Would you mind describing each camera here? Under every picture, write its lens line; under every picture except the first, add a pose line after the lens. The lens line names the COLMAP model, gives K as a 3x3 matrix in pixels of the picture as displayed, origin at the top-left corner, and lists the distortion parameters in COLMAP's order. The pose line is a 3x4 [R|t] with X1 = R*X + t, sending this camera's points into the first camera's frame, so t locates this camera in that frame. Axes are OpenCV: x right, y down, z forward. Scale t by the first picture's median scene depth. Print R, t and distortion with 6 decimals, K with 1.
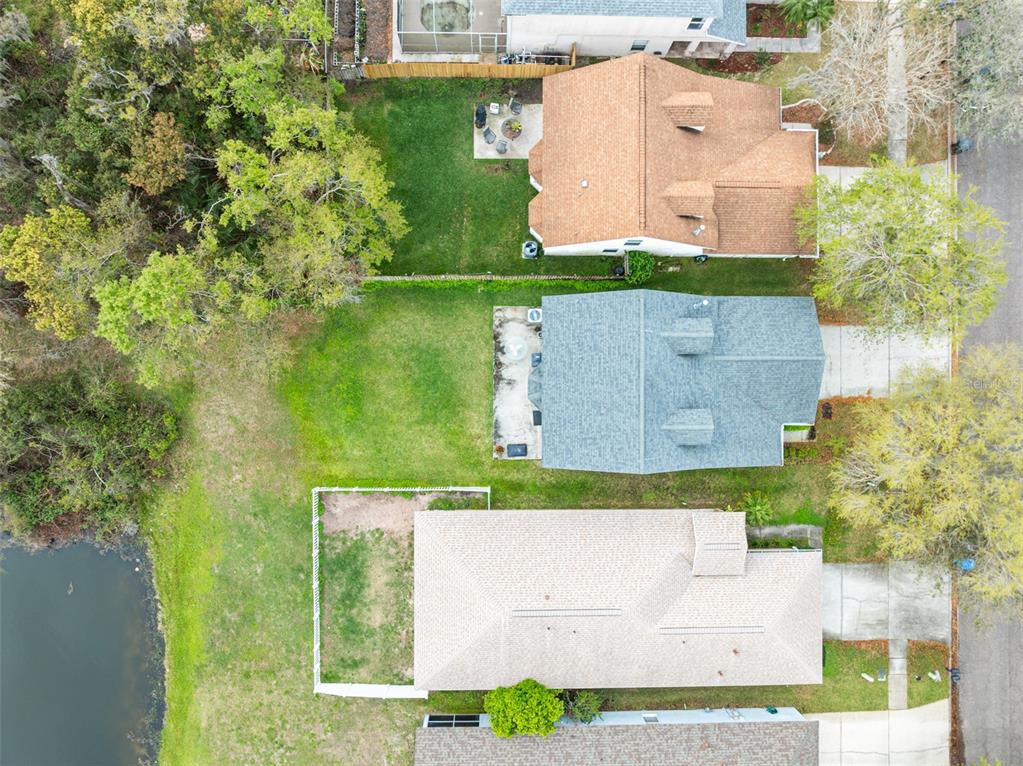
lens RADIAL K [[774.4, 0, 486.6], [0, 774.4, 400.2], [0, 0, 1]] dist [-0.015914, -0.006581]
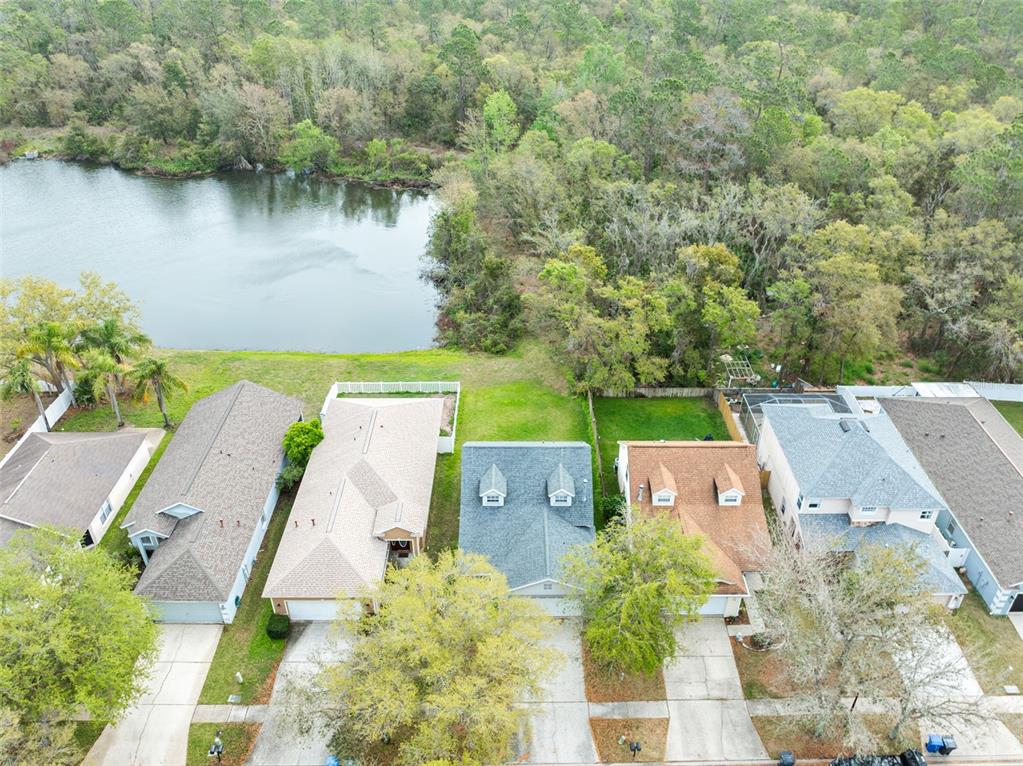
lens RADIAL K [[803.5, 0, 511.5], [0, 803.5, 383.0], [0, 0, 1]] dist [-0.010901, 0.003800]
pose [[-0.001698, 0.511642, -0.859197, 1.206281], [-0.999981, 0.004217, 0.004488, -0.003512], [0.005919, 0.859188, 0.511626, 0.129027]]
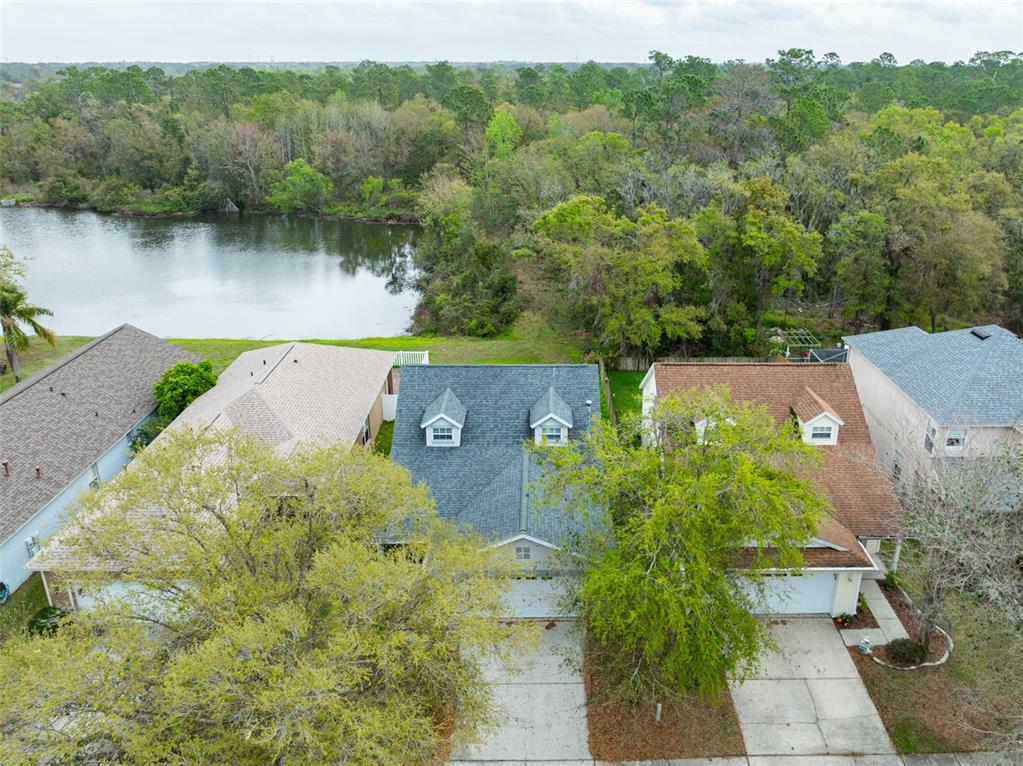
lens RADIAL K [[786.8, 0, 531.0], [0, 786.8, 341.9], [0, 0, 1]] dist [-0.014997, 0.001574]
pose [[-0.007802, 0.302893, -0.952993, 0.938892], [-0.999906, 0.008397, 0.010855, -0.062186], [0.011290, 0.952988, 0.302799, 0.591842]]
